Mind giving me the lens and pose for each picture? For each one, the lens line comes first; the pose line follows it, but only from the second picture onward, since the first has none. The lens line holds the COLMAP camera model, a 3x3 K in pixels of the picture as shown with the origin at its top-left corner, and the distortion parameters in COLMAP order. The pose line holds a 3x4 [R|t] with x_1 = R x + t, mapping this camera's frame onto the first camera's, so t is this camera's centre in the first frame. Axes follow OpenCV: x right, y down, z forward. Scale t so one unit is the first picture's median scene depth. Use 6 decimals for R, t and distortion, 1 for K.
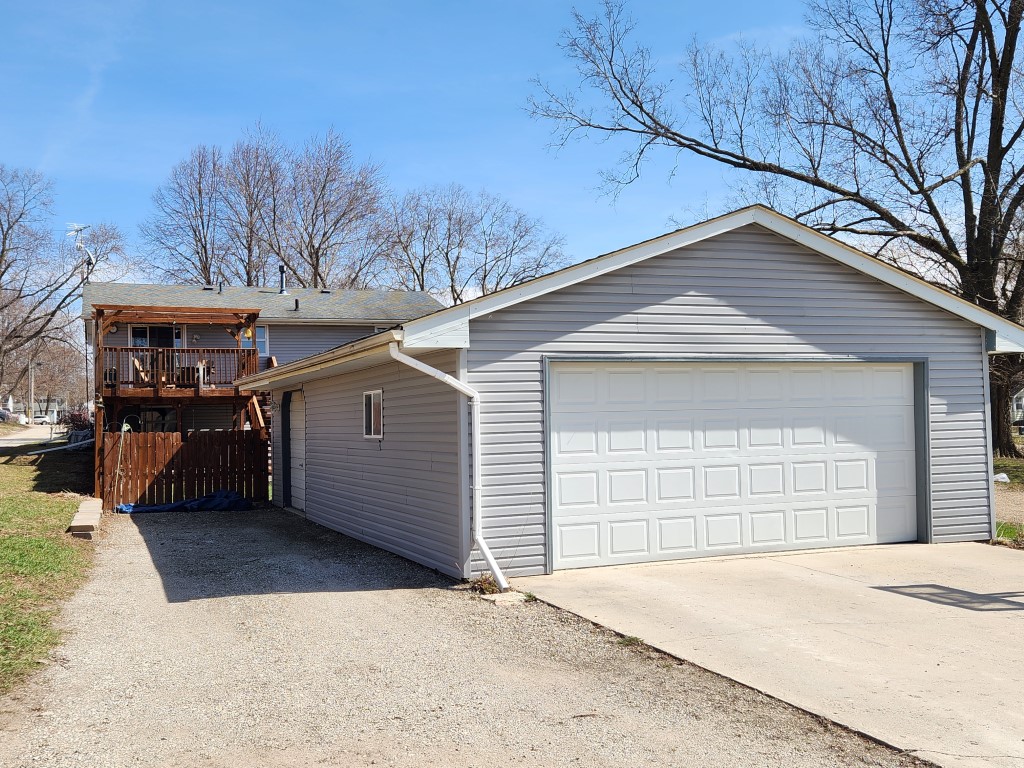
lens RADIAL K [[996.4, 0, 512.0], [0, 996.4, 384.0], [0, 0, 1]] dist [0.004567, 0.002638]
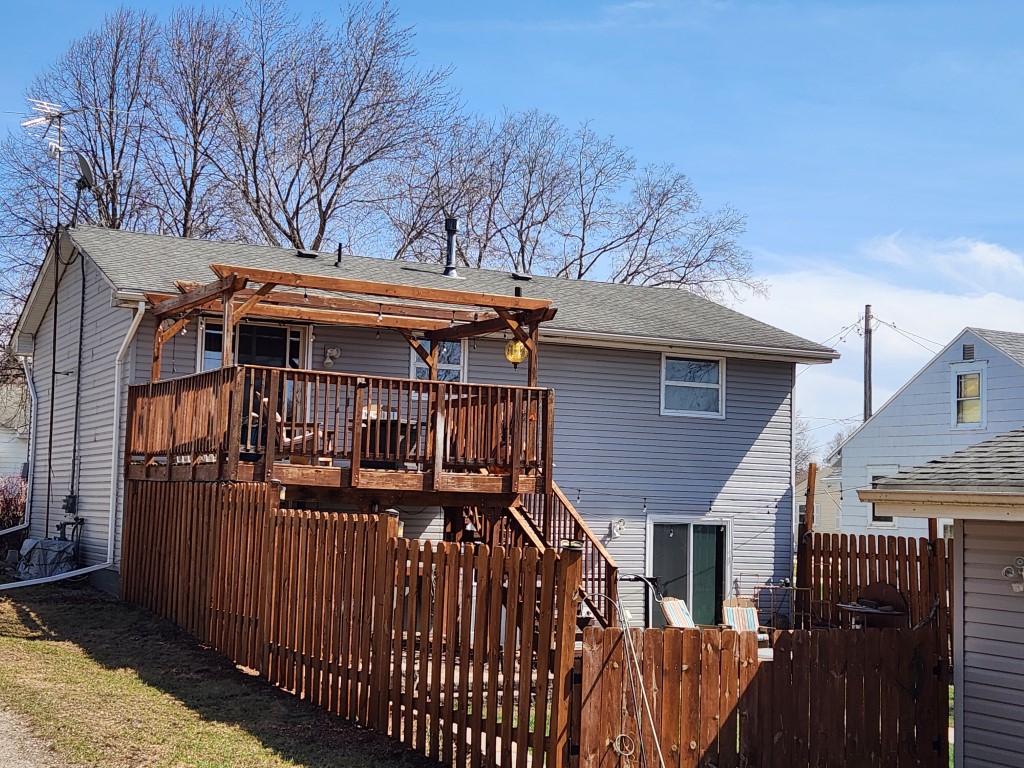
lens RADIAL K [[1513.6, 0, 512.0], [0, 1513.6, 384.0], [0, 0, 1]] dist [-0.000104, -0.030809]
pose [[0.995871, 0.061761, 0.066530, -0.280247], [-0.058904, 0.997290, -0.044082, -0.006093], [-0.069072, 0.039981, 0.996810, 0.284744]]
